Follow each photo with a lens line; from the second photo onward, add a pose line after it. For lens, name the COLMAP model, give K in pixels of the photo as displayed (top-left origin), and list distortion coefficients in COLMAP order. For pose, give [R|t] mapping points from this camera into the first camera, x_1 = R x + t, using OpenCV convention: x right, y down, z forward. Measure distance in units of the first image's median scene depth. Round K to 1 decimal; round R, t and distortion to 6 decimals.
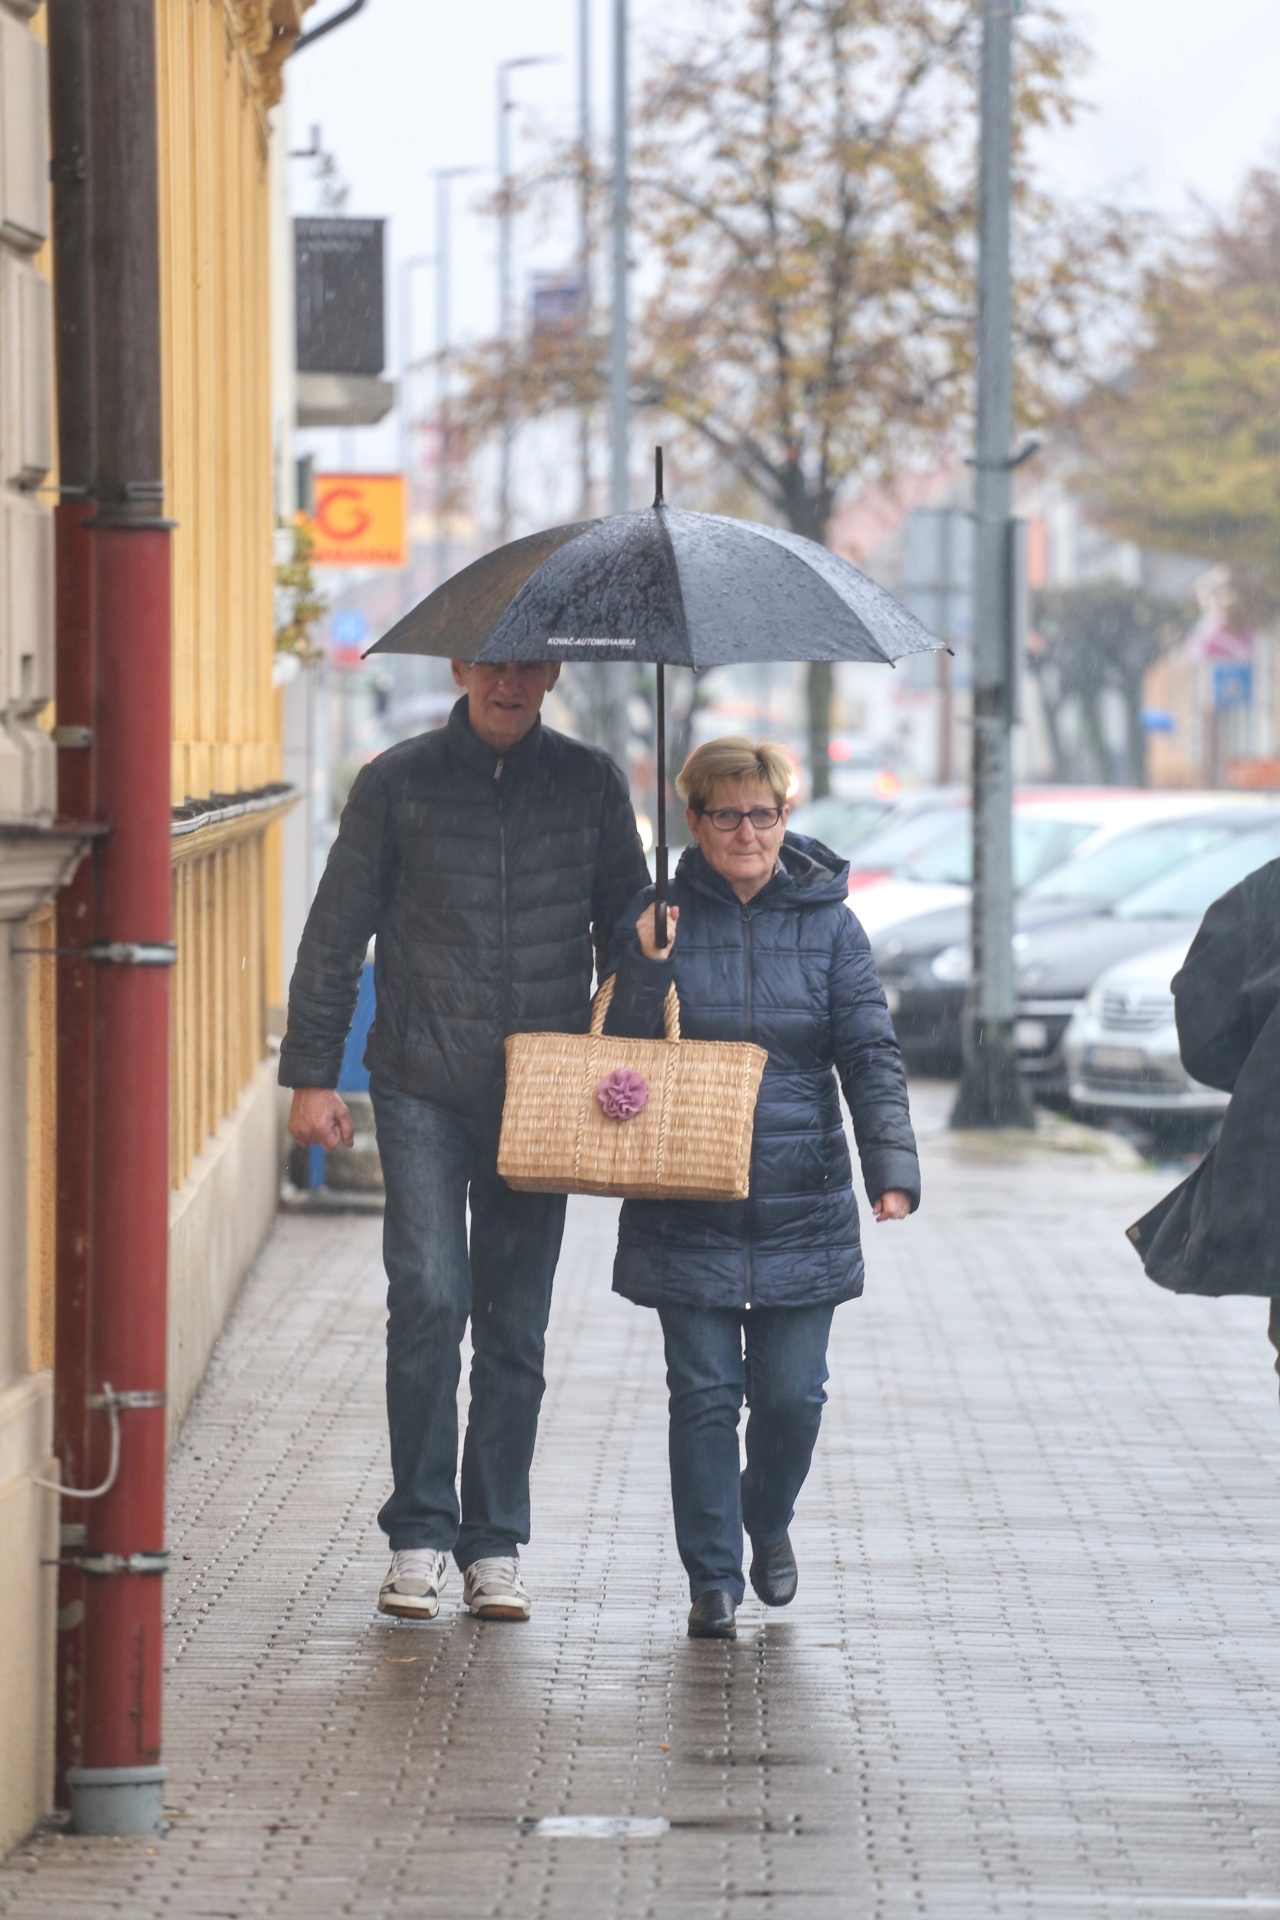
lens RADIAL K [[10805.6, 0, 638.9], [0, 10805.6, 912.7], [0, 0, 1]] dist [2.778376, 2.562954]
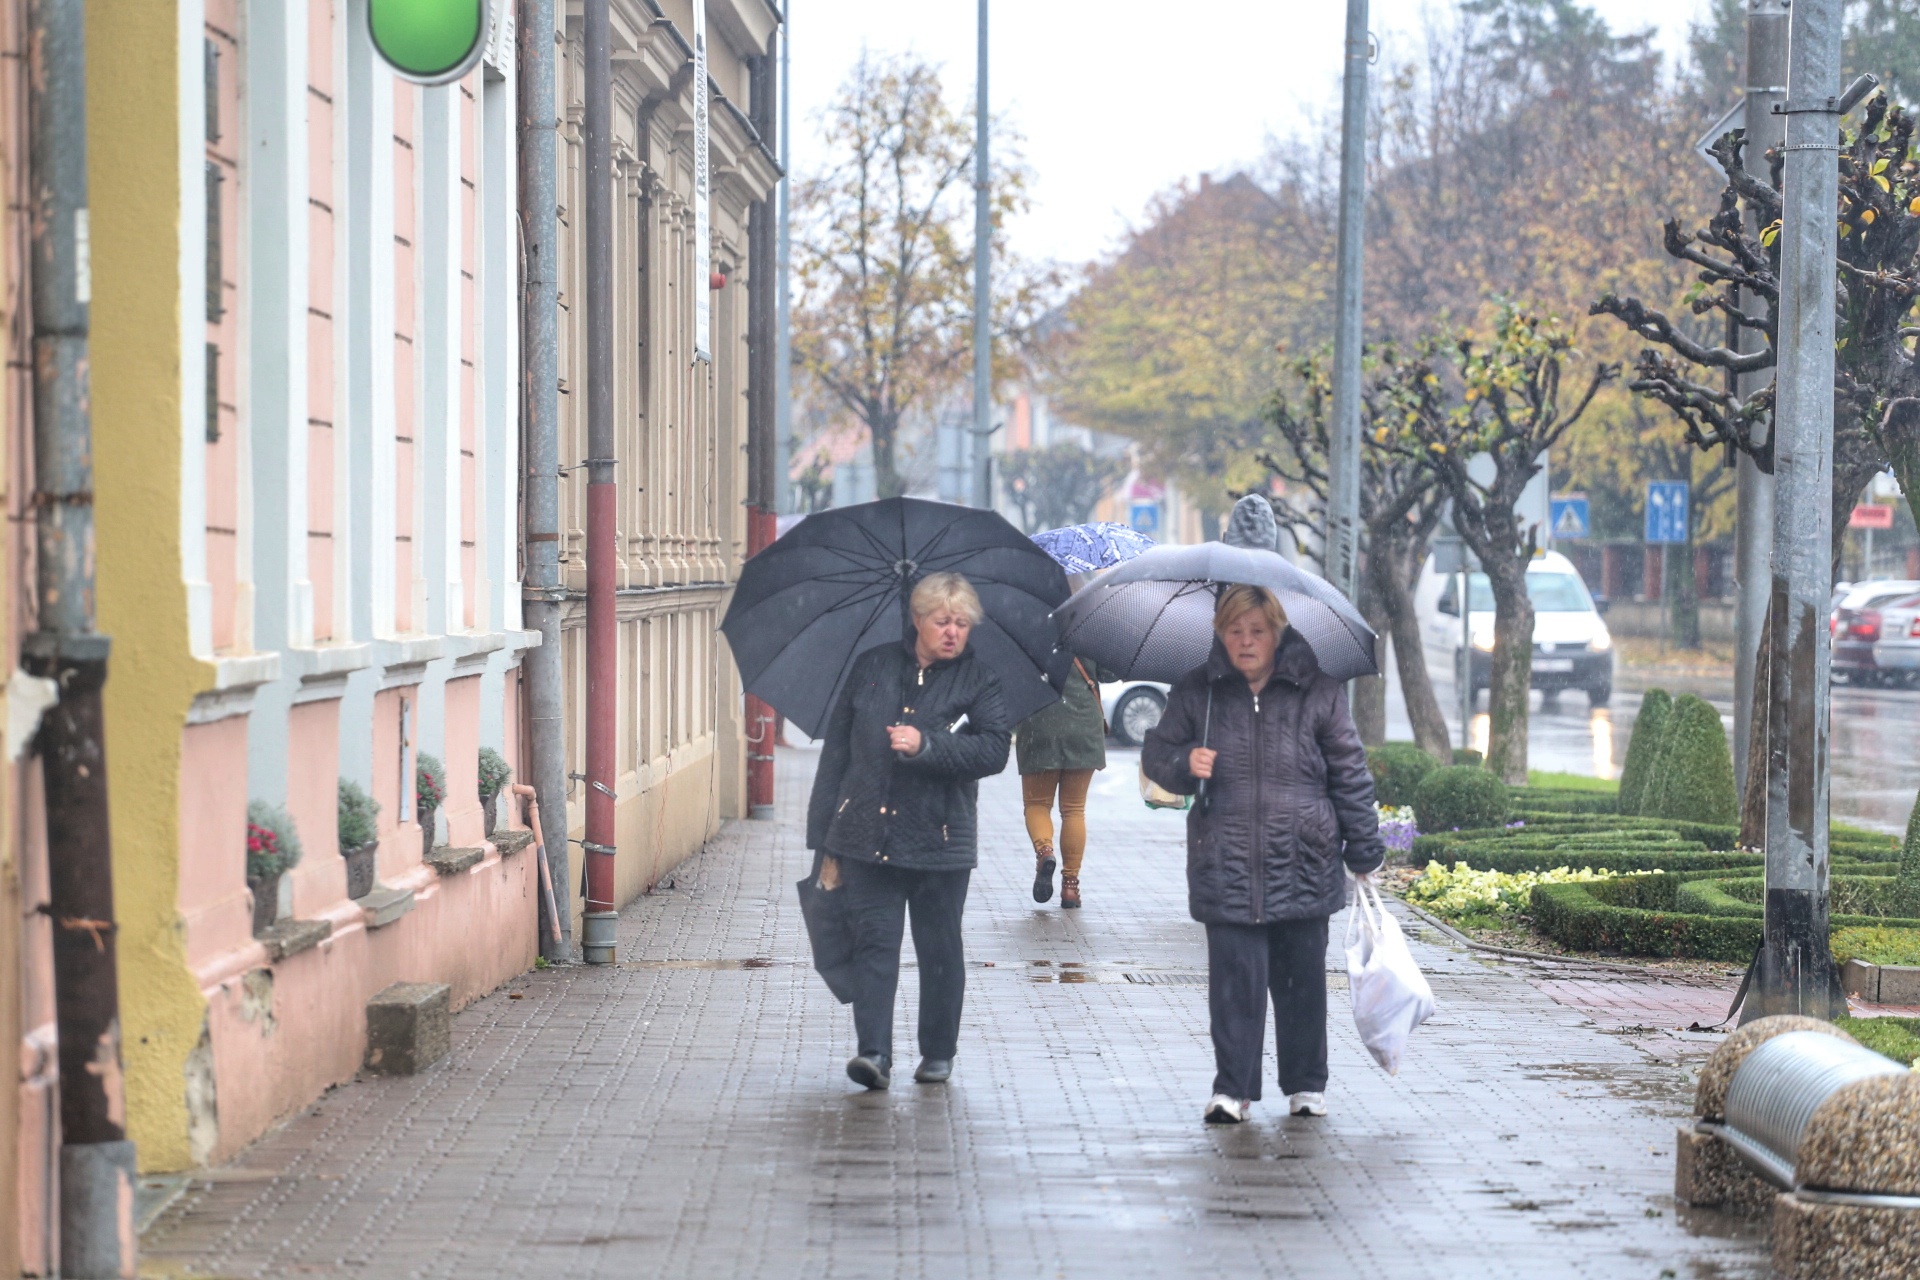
lens RADIAL K [[8793.4, 0, 960.0], [0, 8793.4, 640.0], [0, 0, 1]] dist [1.385923, 1.445322]
pose [[0.999573, 0.006643, 0.028466, -0.012576], [-0.006497, 0.999965, -0.005217, 0.005694], [-0.028500, 0.005030, 0.999581, -0.440561]]
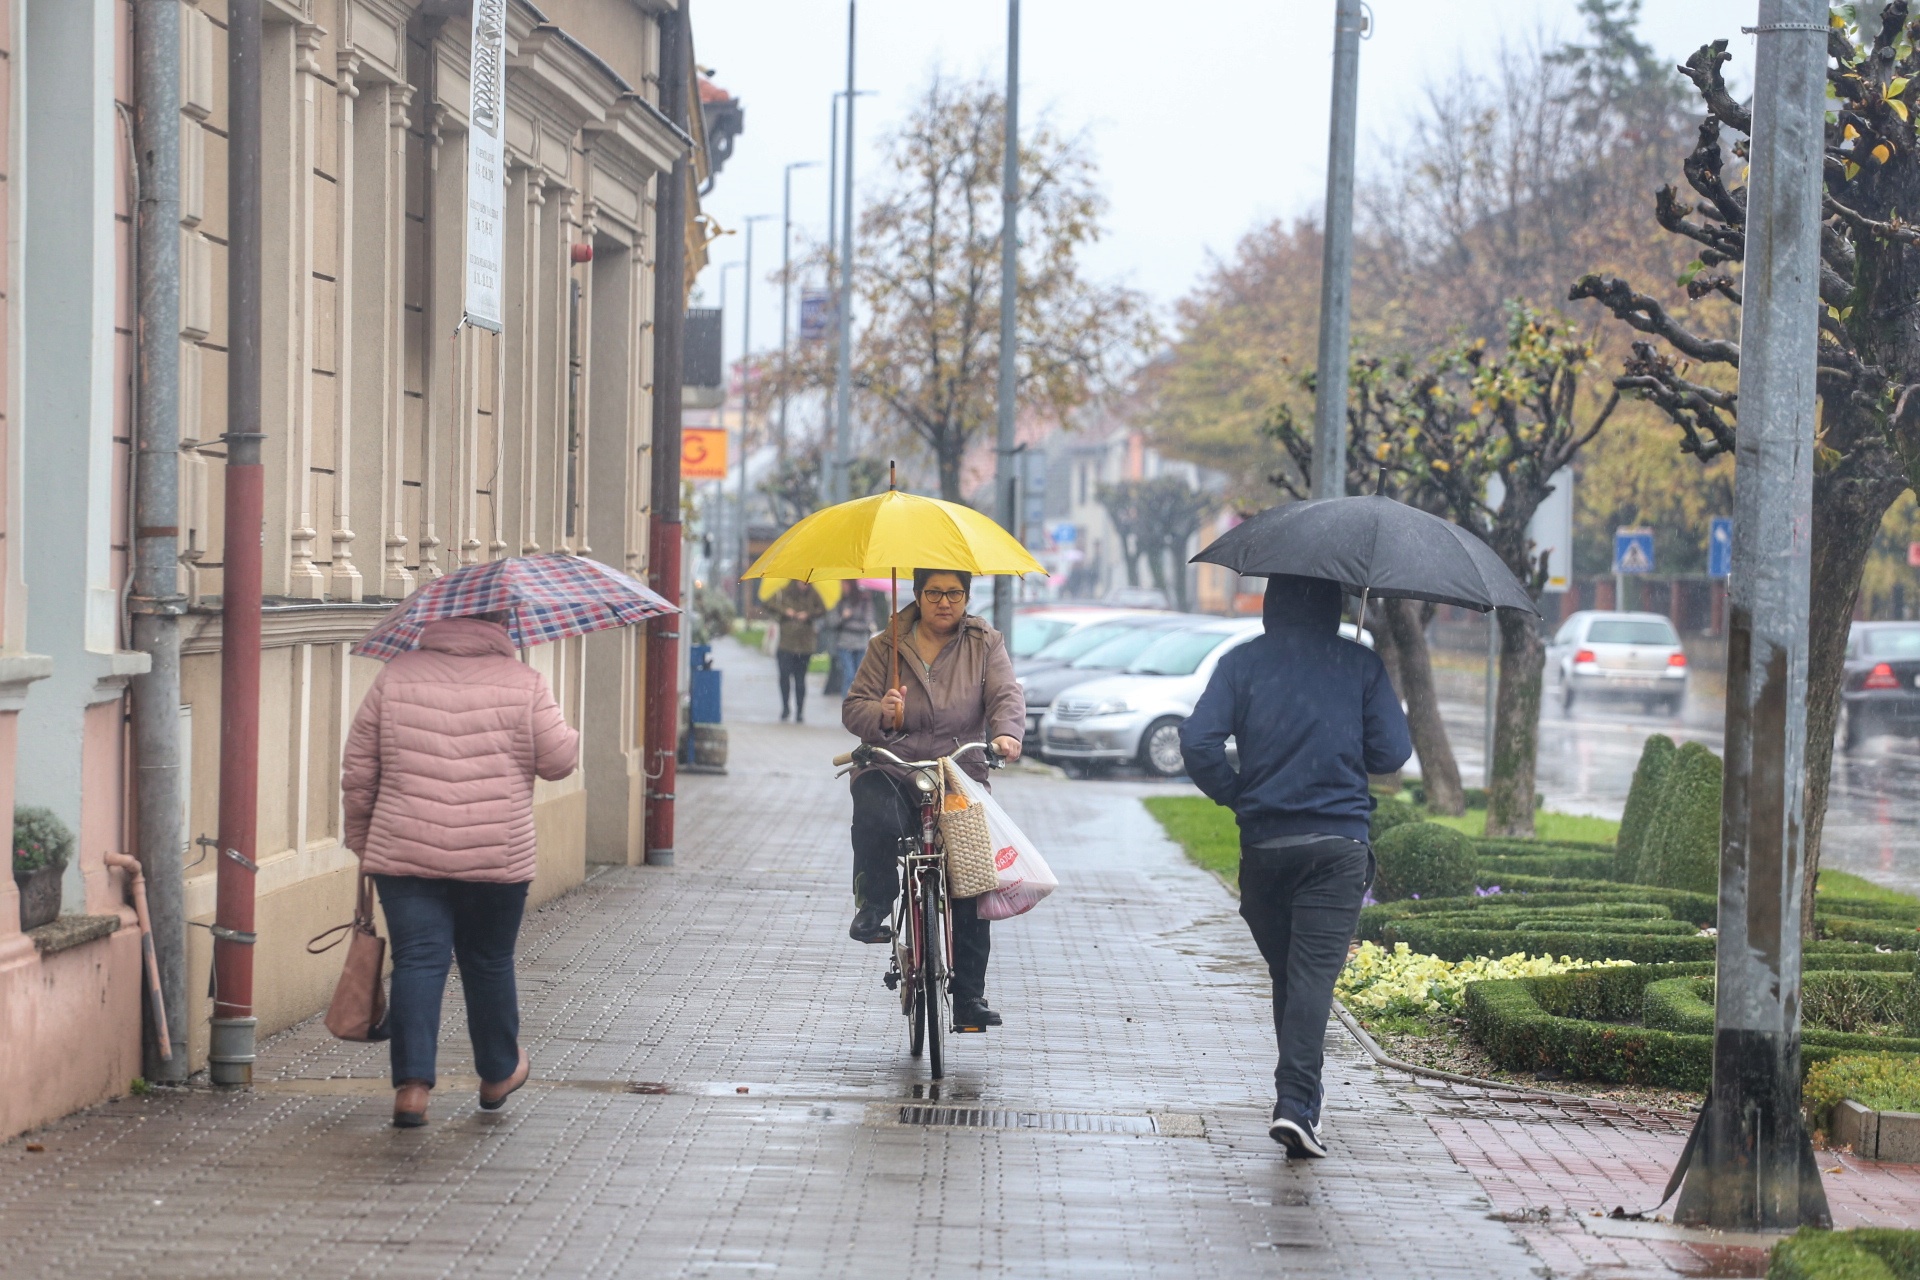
lens RADIAL K [[8016.4, 0, 960.0], [0, 8016.4, 640.0], [0, 0, 1]] dist [1.028842, 0.301858]
pose [[0.999707, 0.022065, 0.009904, 0.004887], [-0.021992, 0.999731, -0.007425, 0.004353], [-0.010066, 0.007205, 0.999923, -0.325128]]
